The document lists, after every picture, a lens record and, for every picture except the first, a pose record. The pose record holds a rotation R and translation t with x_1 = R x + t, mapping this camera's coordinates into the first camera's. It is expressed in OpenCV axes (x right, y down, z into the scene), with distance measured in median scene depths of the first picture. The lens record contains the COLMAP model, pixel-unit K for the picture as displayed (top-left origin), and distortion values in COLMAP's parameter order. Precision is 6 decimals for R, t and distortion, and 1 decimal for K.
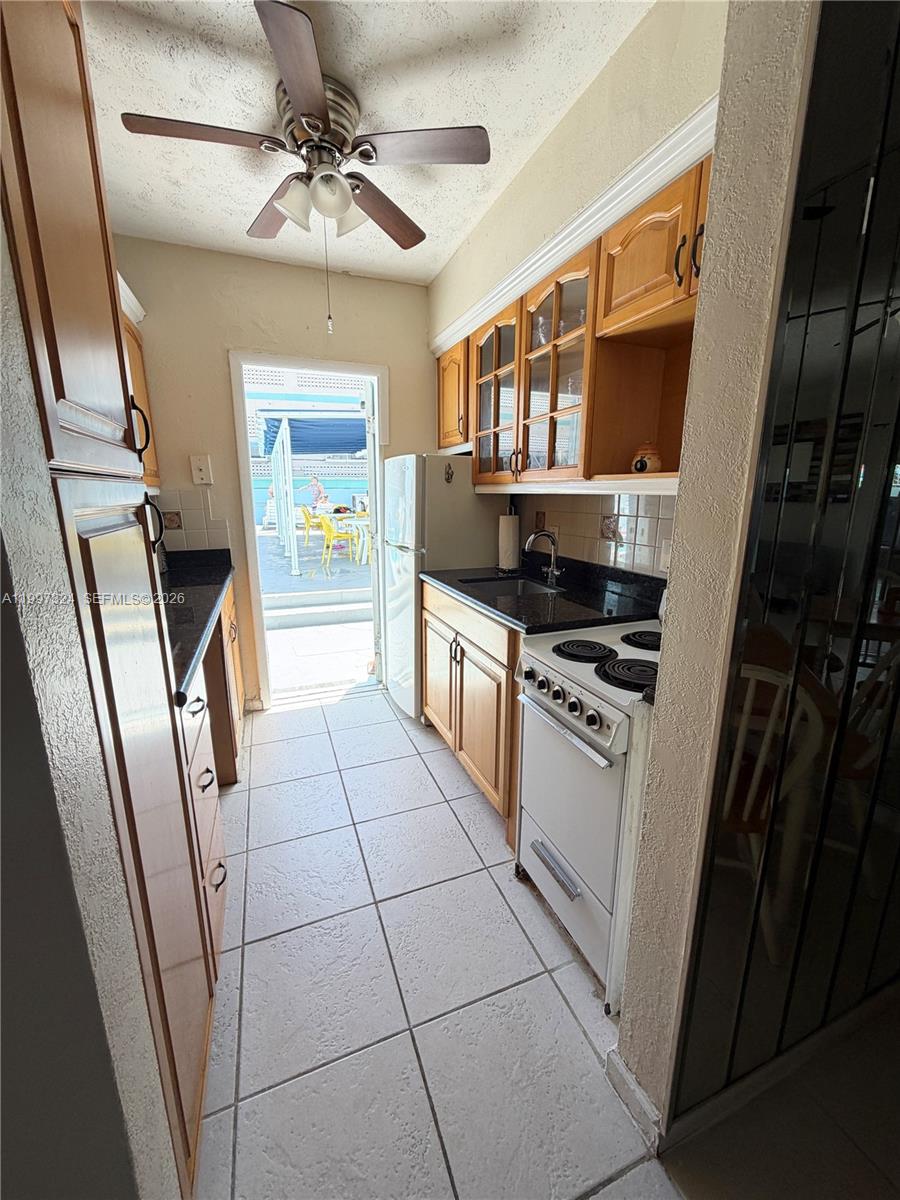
lens RADIAL K [[480.0, 0, 451.6], [0, 480.0, 597.1], [0, 0, 1]] dist [0.000051, -0.000034]
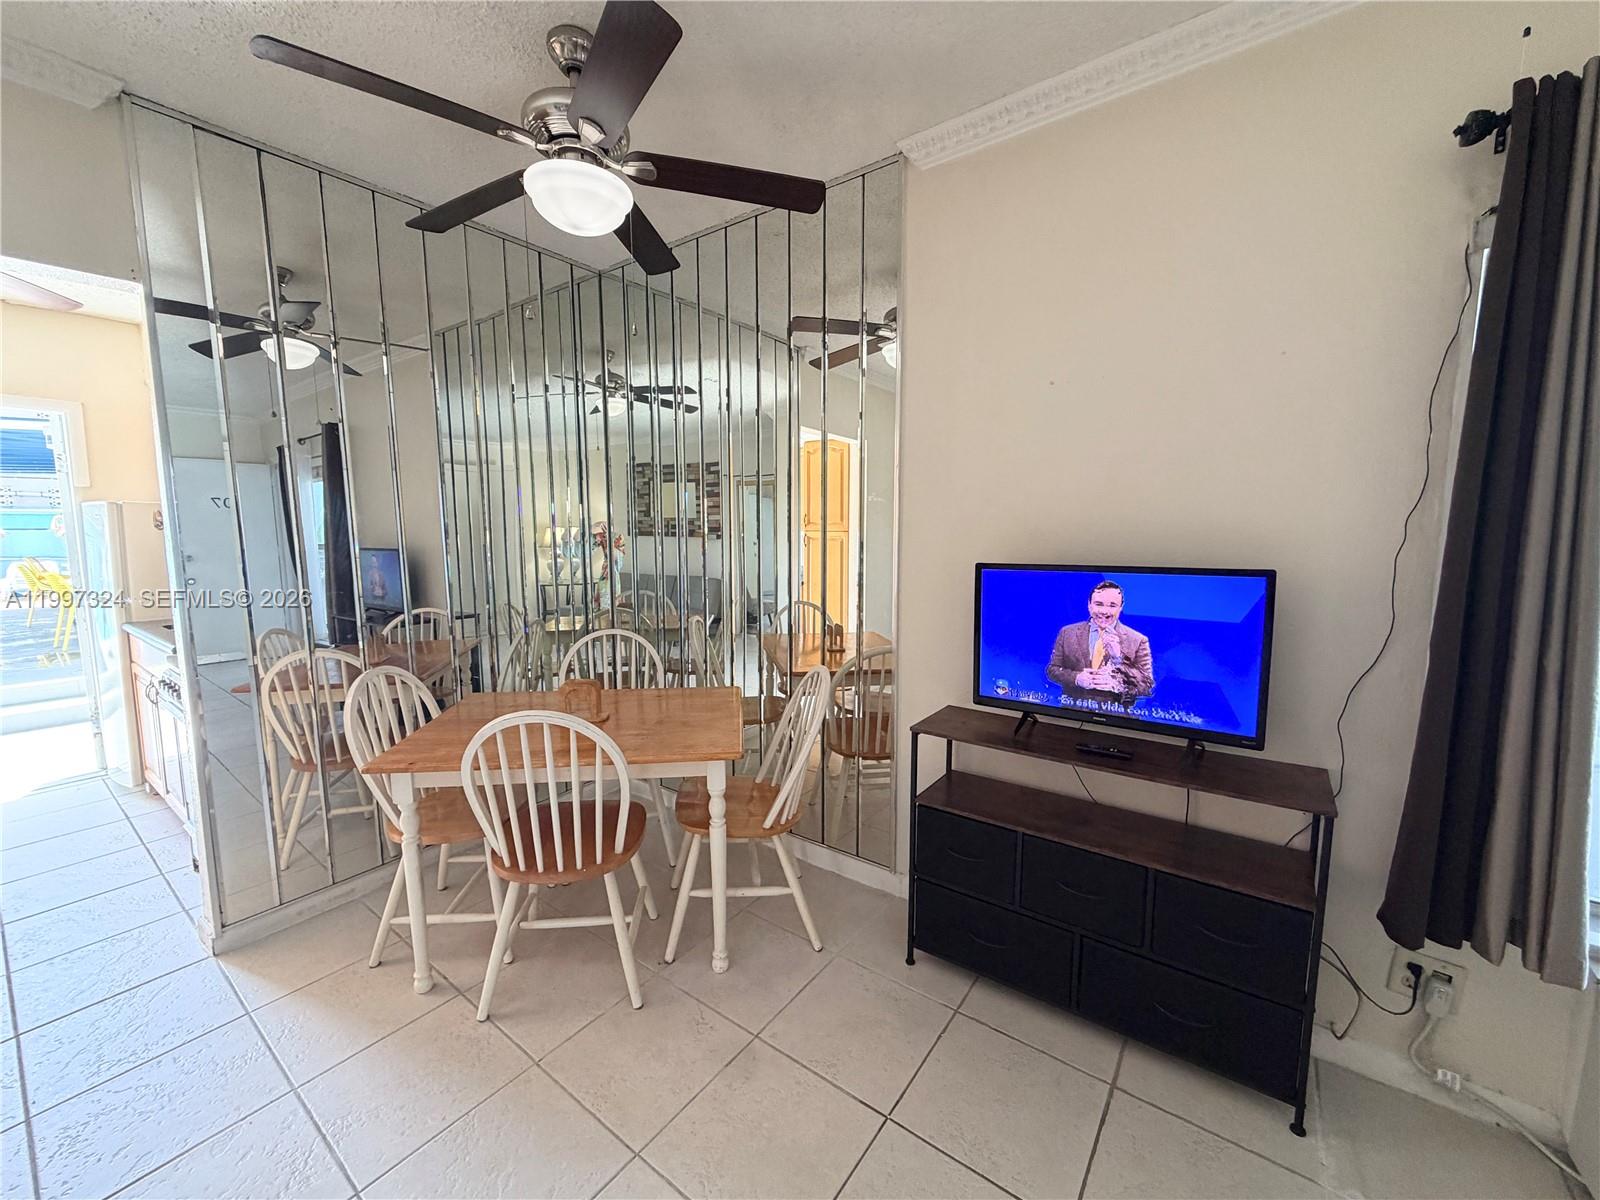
lens RADIAL K [[640.0, 0, 793.7], [0, 640.0, 602.8], [0, 0, 1]] dist [0.000051, -0.000034]
pose [[0.851697, -0.067461, 0.519674, 0.355421], [0.121781, 0.990009, -0.071070, 0.138308], [-0.509687, 0.123817, 0.851404, -0.649994]]
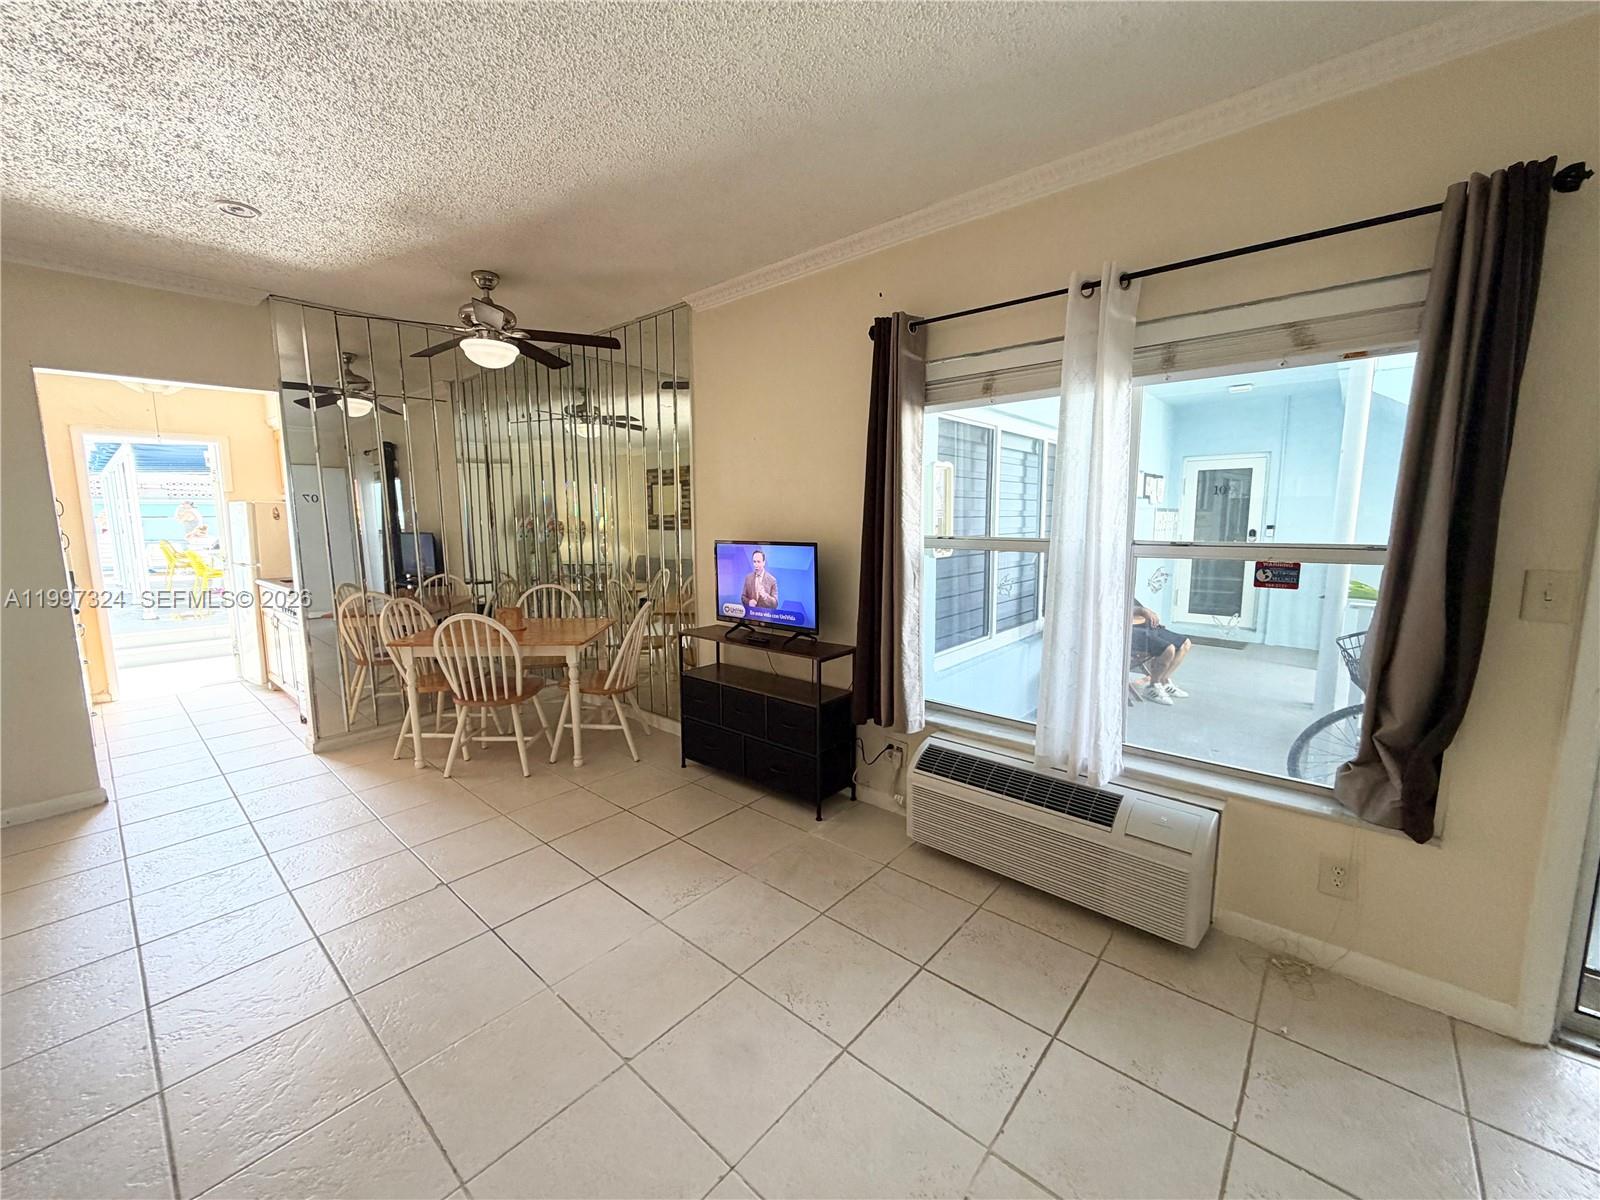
lens RADIAL K [[640.0, 0, 795.8], [0, 640.0, 604.2], [0, 0, 1]] dist [0.000051, -0.000034]
pose [[0.889655, -0.065985, 0.451840, 0.457518], [0.104903, 0.992573, -0.061598, 0.283010], [-0.444419, 0.102201, 0.889970, -1.314141]]
